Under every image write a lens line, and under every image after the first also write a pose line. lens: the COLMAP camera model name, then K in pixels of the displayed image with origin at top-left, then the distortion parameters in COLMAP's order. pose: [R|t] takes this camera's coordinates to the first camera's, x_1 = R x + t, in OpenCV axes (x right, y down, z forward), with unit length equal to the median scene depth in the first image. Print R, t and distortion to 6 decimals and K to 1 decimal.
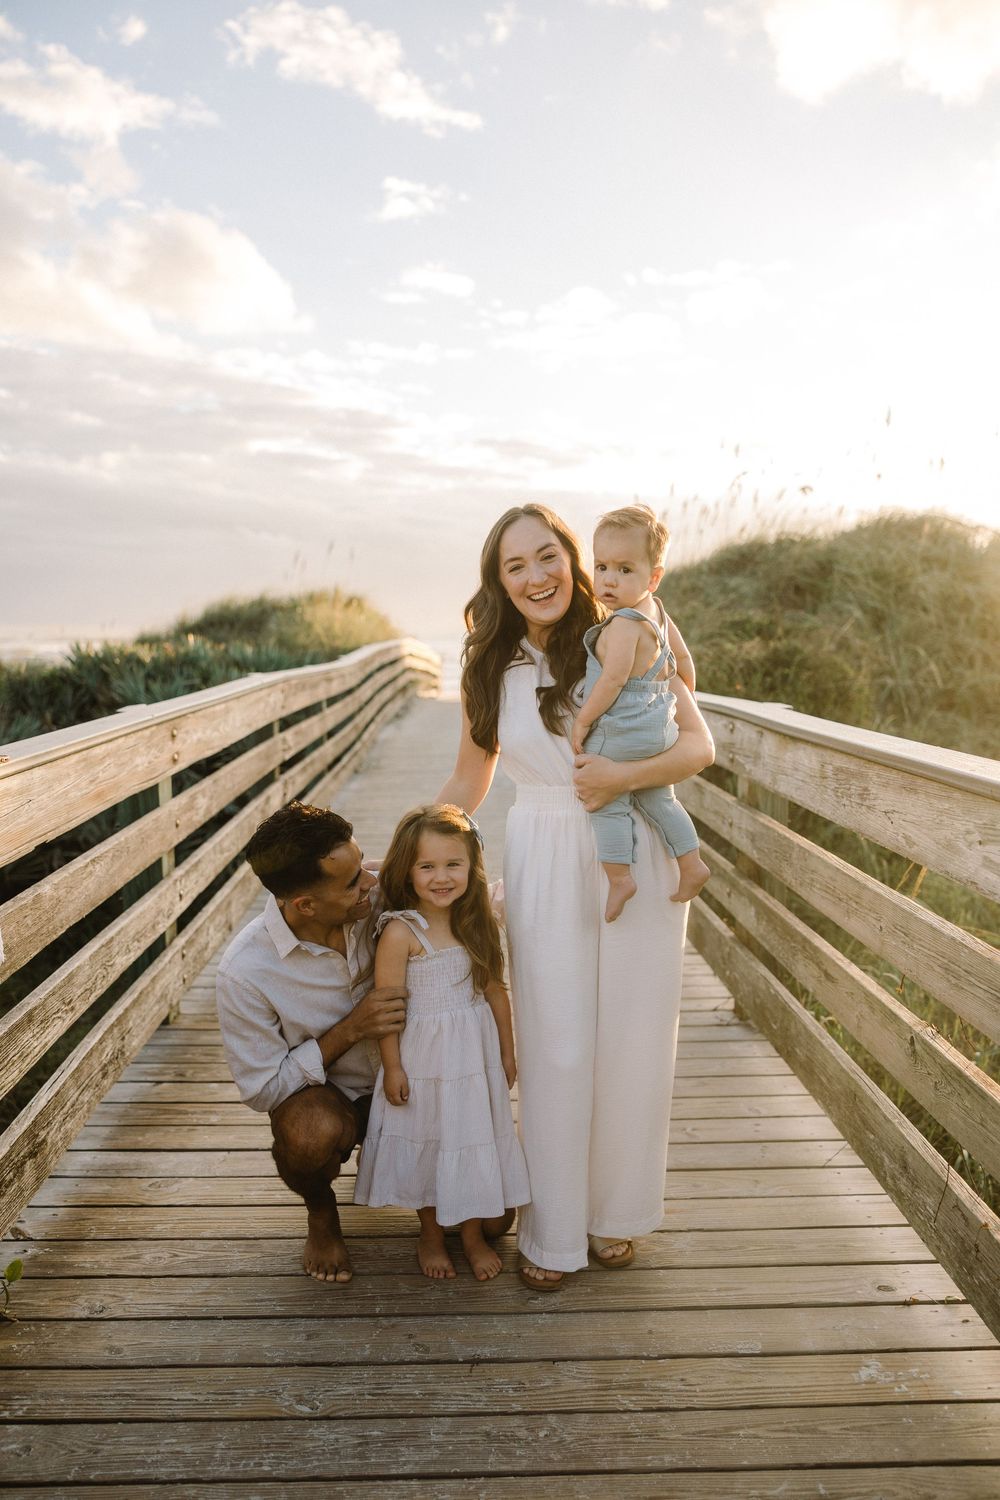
lens RADIAL K [[1196.6, 0, 492.2], [0, 1196.6, 764.0], [0, 0, 1]] dist [-0.000167, 0.012609]
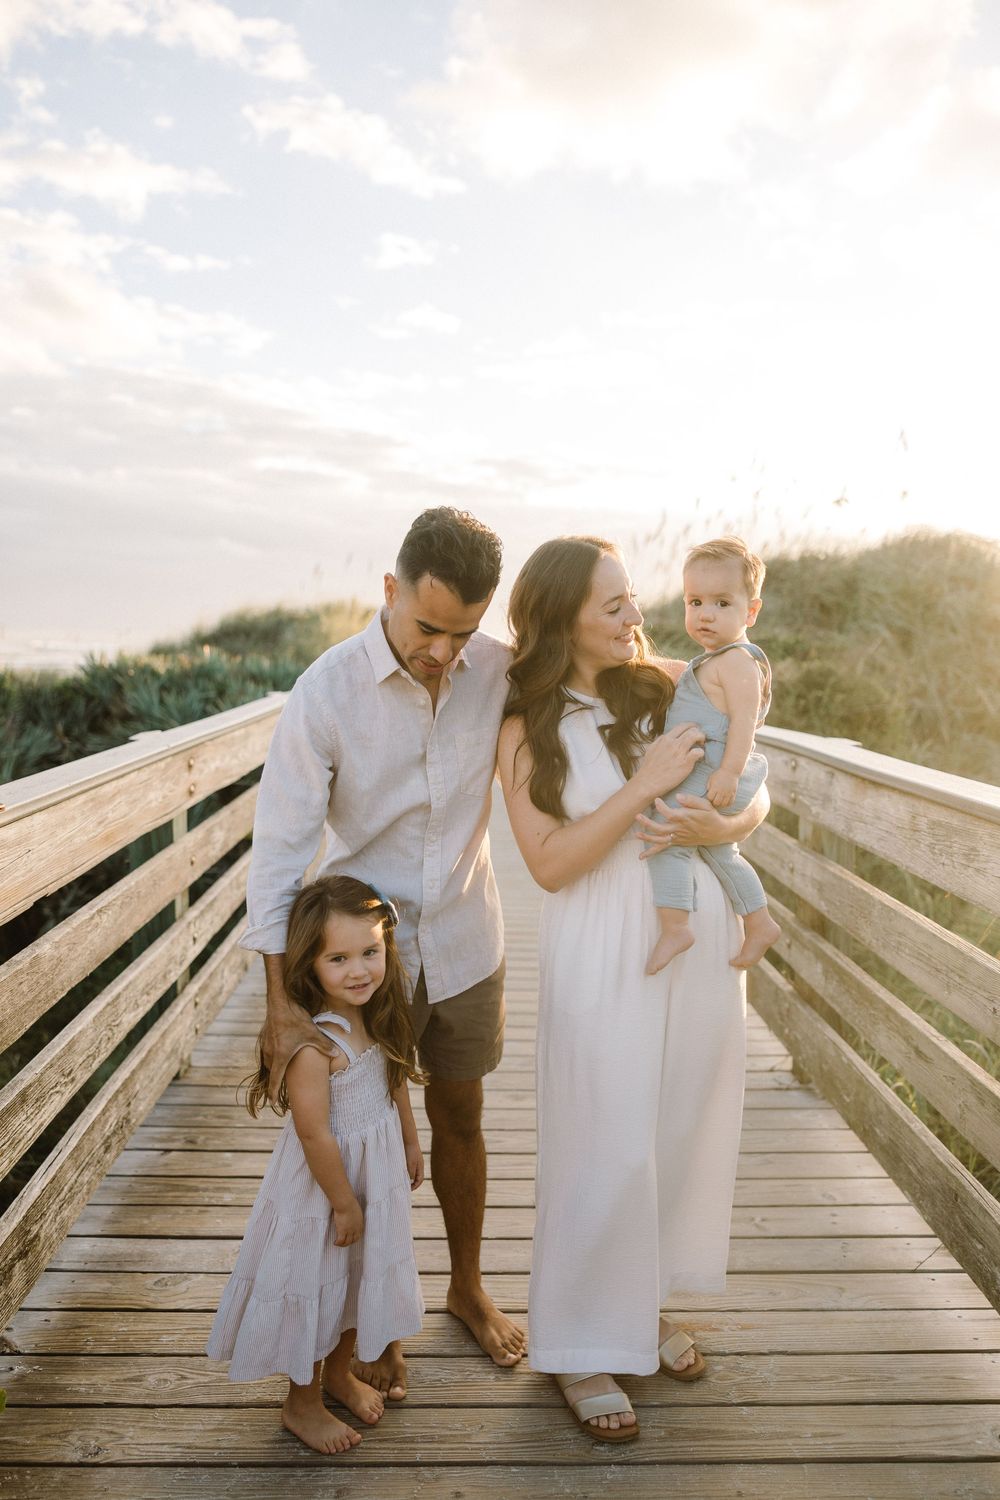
lens RADIAL K [[1196.6, 0, 497.7], [0, 1196.6, 747.6], [0, 0, 1]] dist [-0.000167, 0.012609]
pose [[0.999897, 0.013338, -0.005332, -0.025574], [-0.013458, 0.999639, -0.023238, -0.020617], [0.005020, 0.023308, 0.999716, 0.081439]]
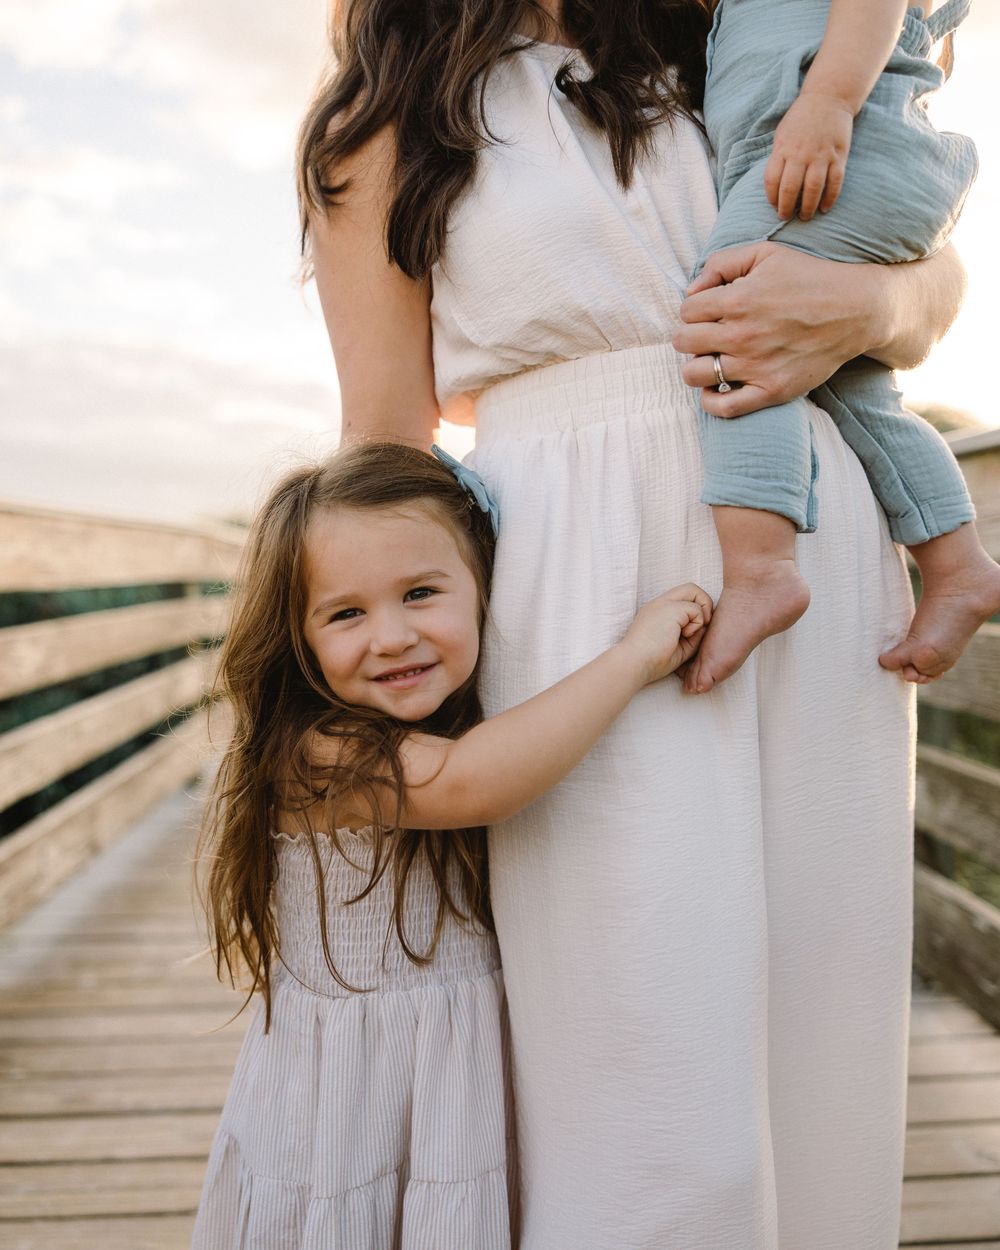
lens RADIAL K [[1183.2, 0, 492.3], [0, 1183.2, 626.6], [0, 0, 1]] dist [-0.010162, 0.000000]
pose [[0.999656, -0.024062, 0.010444, 0.002462], [0.024646, 0.997894, -0.060005, 0.073936], [-0.008978, 0.060242, 0.998143, 0.418553]]
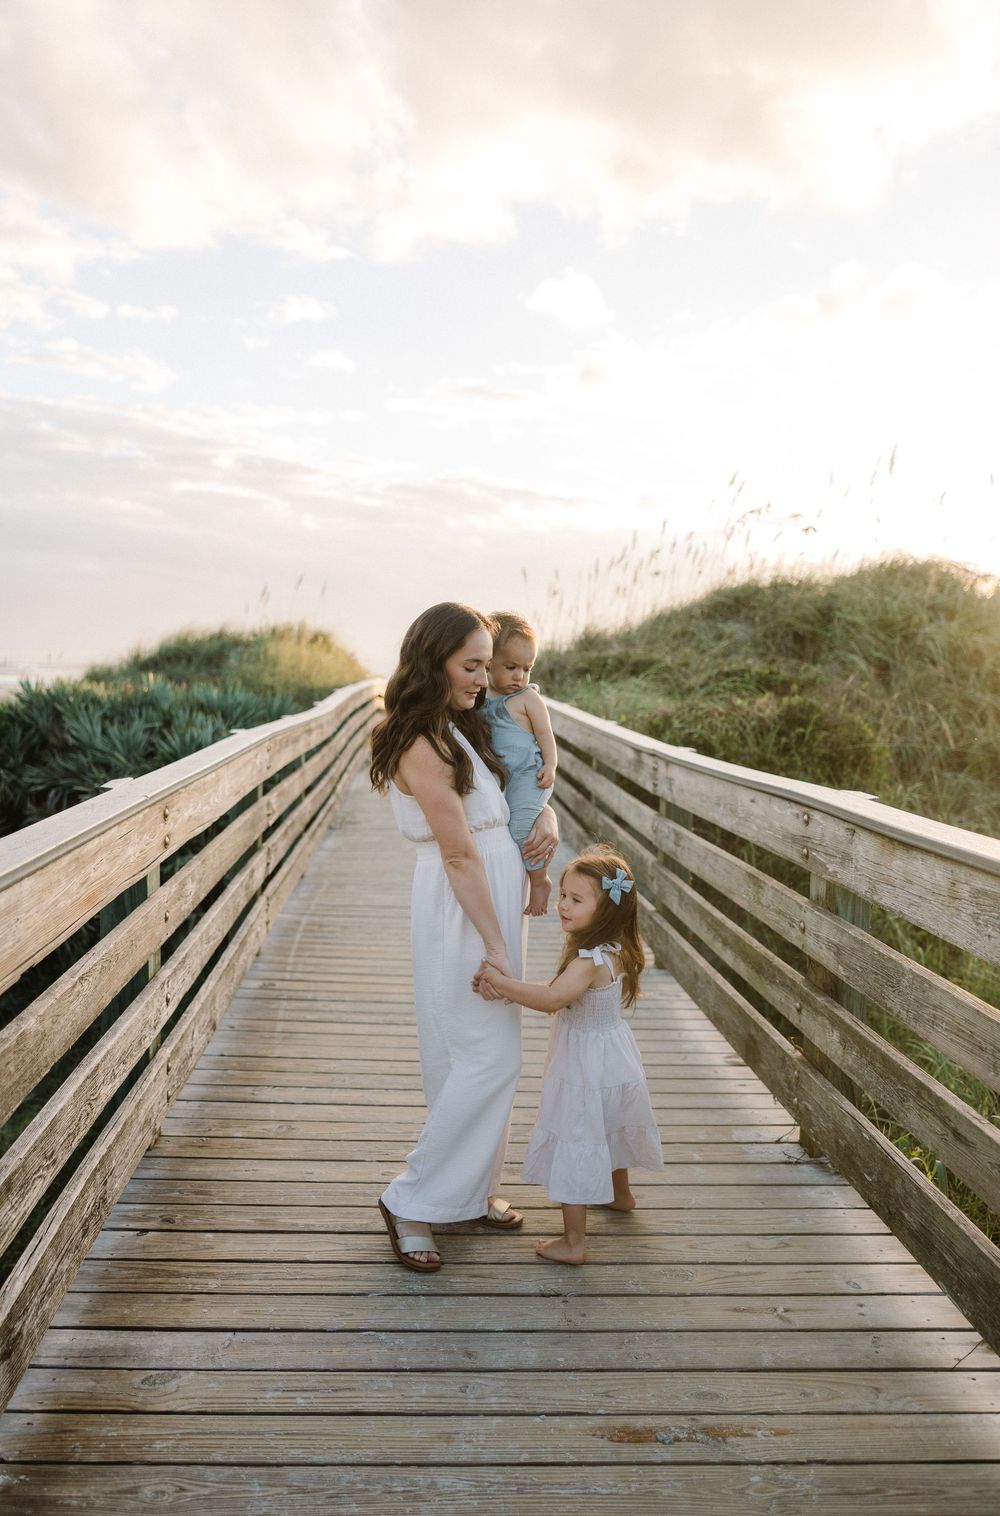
lens RADIAL K [[1253.7, 0, 459.1], [0, 1253.7, 773.5], [0, 0, 1]] dist [0.008155, -0.010507]
pose [[0.999763, 0.020836, 0.006266, -0.063394], [-0.020668, 0.999451, -0.025883, -0.037089], [-0.006802, 0.025747, 0.999645, 0.095166]]
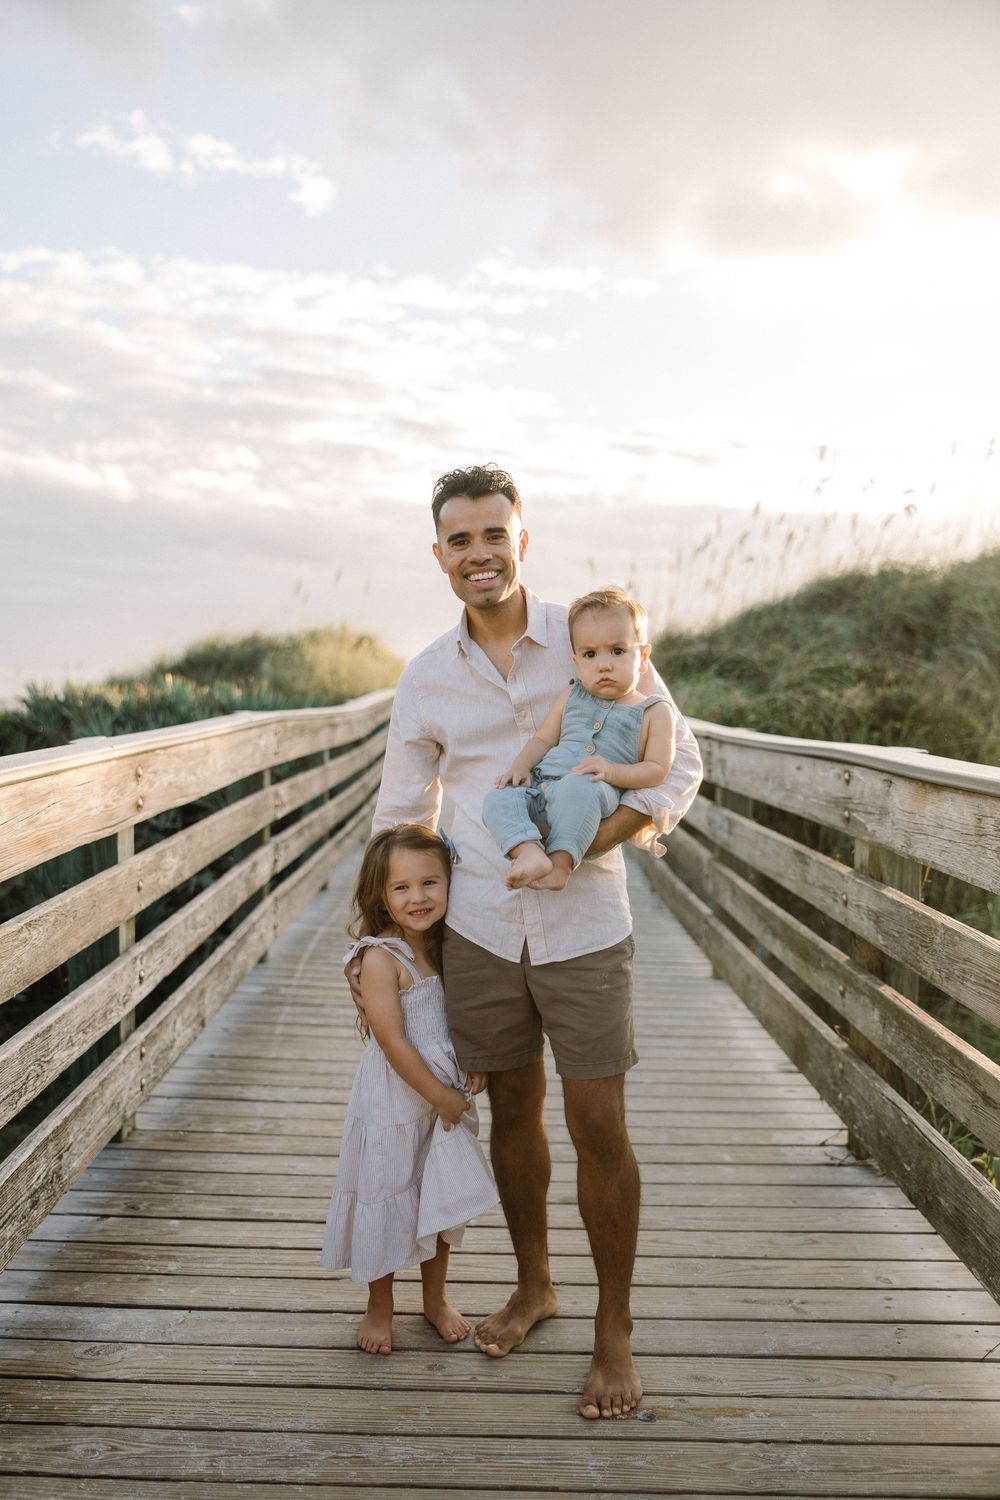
lens RADIAL K [[1438.6, 0, 451.9], [0, 1438.6, 763.8], [0, 0, 1]] dist [0.000944, 0.000000]
pose [[0.998530, 0.016042, -0.051771, -0.008772], [-0.018865, 0.998335, -0.054507, 0.017993], [0.050811, 0.055403, 0.997170, 0.058691]]
